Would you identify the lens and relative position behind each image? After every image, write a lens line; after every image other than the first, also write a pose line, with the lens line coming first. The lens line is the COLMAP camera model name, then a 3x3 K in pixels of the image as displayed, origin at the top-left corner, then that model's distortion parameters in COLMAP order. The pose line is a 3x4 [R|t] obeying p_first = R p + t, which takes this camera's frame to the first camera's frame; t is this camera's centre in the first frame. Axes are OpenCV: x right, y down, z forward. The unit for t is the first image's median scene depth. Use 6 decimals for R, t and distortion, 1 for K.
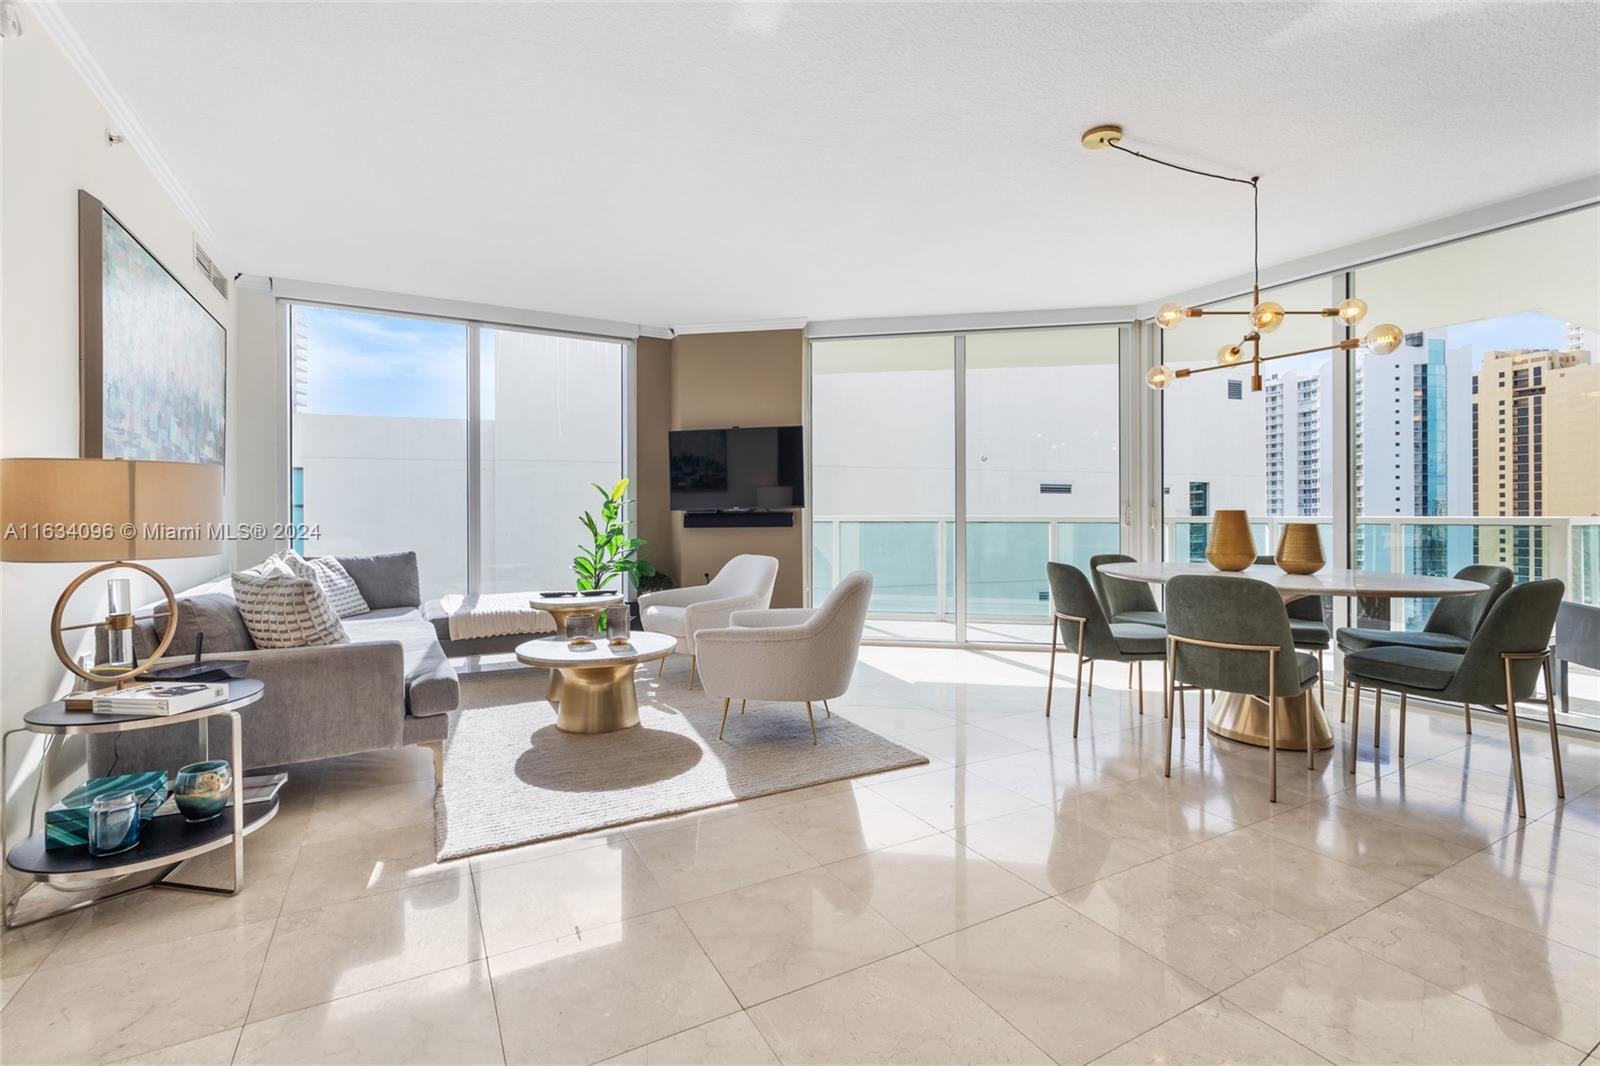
lens RADIAL K [[717.3, 0, 812.5], [0, 717.3, 514.0], [0, 0, 1]] dist [-0.007348, 0.001606]
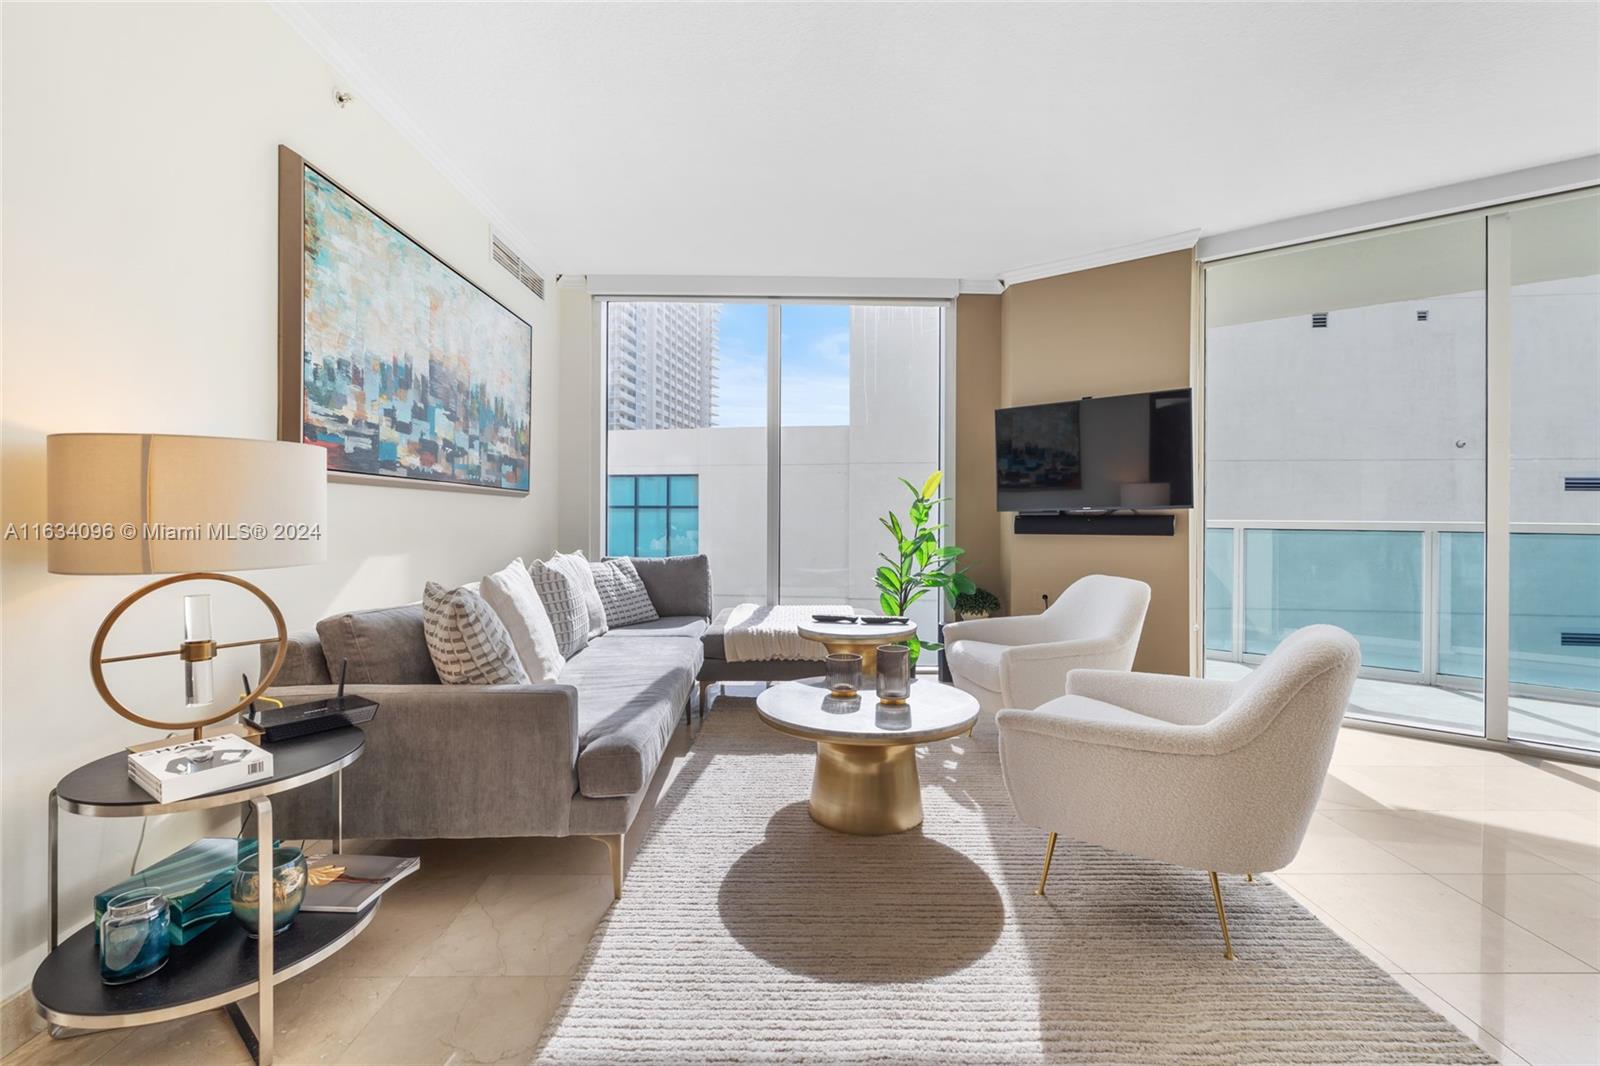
lens RADIAL K [[717.3, 0, 805.1], [0, 717.3, 518.0], [0, 0, 1]] dist [-0.007348, 0.001606]
pose [[0.878564, 0.008703, -0.477546, -0.009800], [-0.007328, 0.999962, 0.004742, 0.000030], [0.477569, -0.000667, 0.878594, 0.222132]]
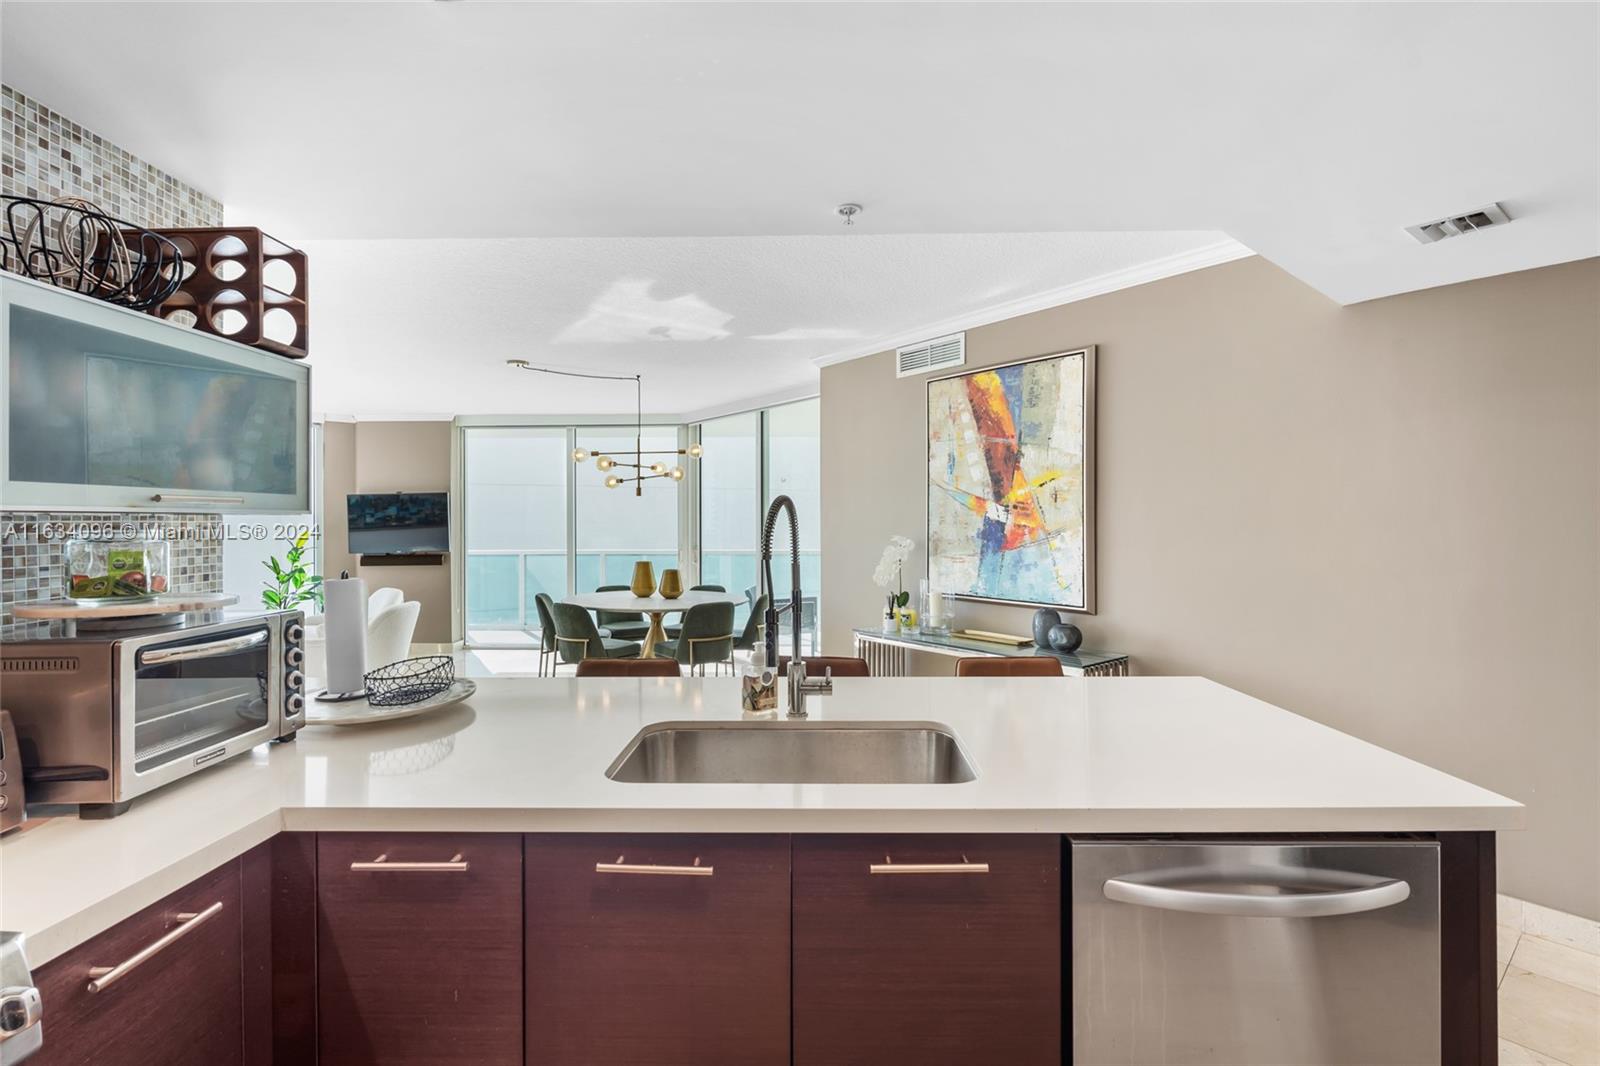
lens RADIAL K [[717.3, 0, 802.2], [0, 717.3, 515.6], [0, 0, 1]] dist [-0.007348, 0.001606]
pose [[0.985139, -0.000530, 0.171757, 0.414486], [0.001910, 0.999967, -0.007874, -0.064474], [-0.171747, 0.008085, 0.985108, -0.473462]]
